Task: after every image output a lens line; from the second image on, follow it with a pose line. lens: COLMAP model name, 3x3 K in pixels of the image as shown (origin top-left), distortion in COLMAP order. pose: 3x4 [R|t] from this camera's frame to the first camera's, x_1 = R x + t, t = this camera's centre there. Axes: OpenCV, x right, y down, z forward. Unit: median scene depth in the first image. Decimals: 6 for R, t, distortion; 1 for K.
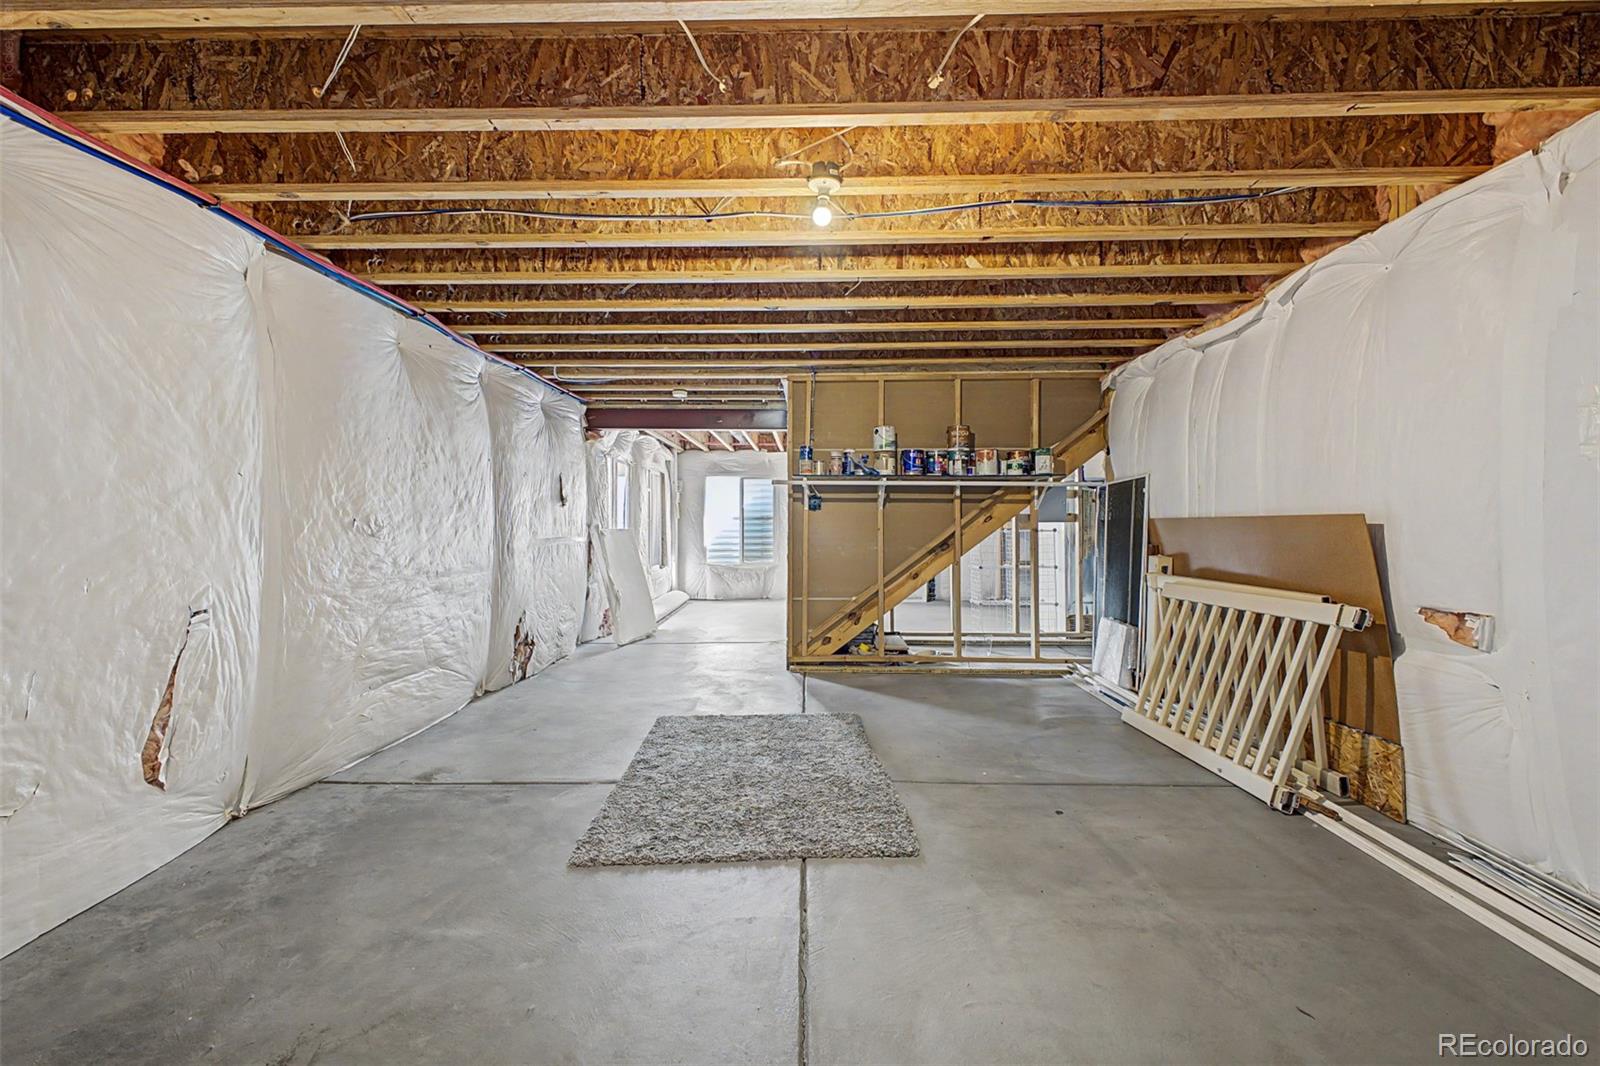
lens RADIAL K [[634.9, 0, 800.9], [0, 634.9, 532.3], [0, 0, 1]] dist [0.015845, -0.000499]
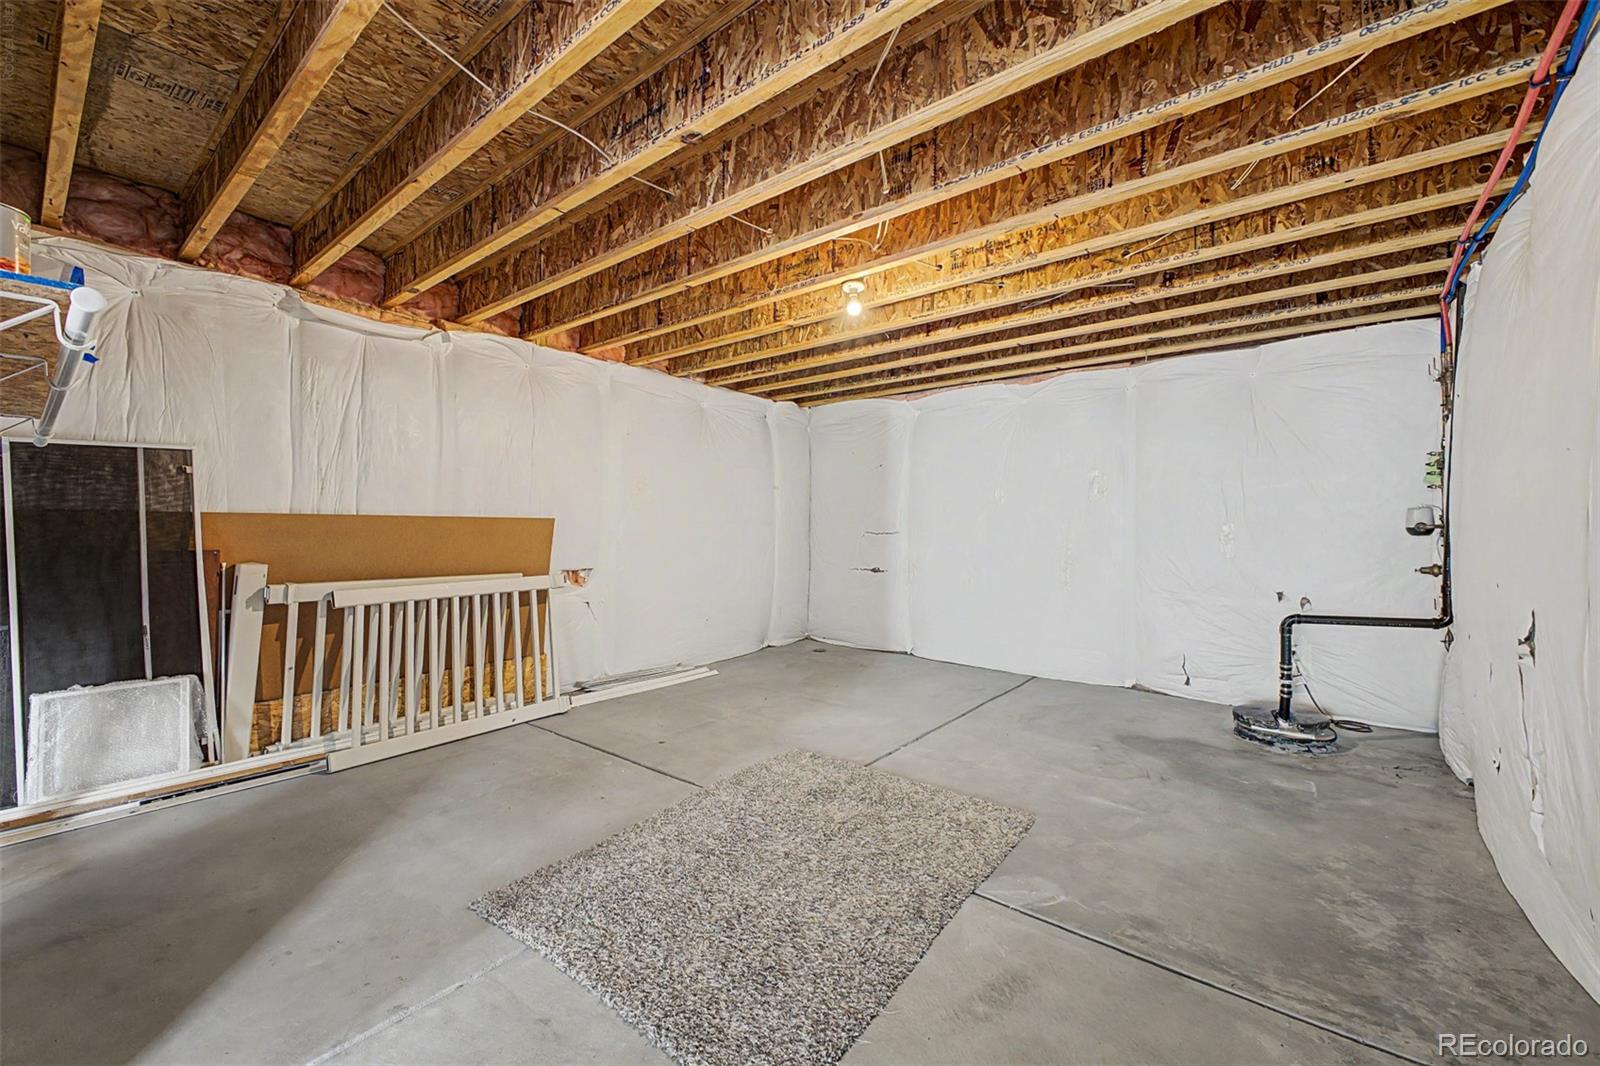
lens RADIAL K [[634.9, 0, 799.1], [0, 634.9, 529.1], [0, 0, 1]] dist [0.015845, -0.000499]
pose [[-0.792744, -0.004605, 0.609538, -0.659290], [-0.005859, 0.999983, -0.000066, -0.005402], [-0.609527, -0.003623, -0.792757, 1.971886]]
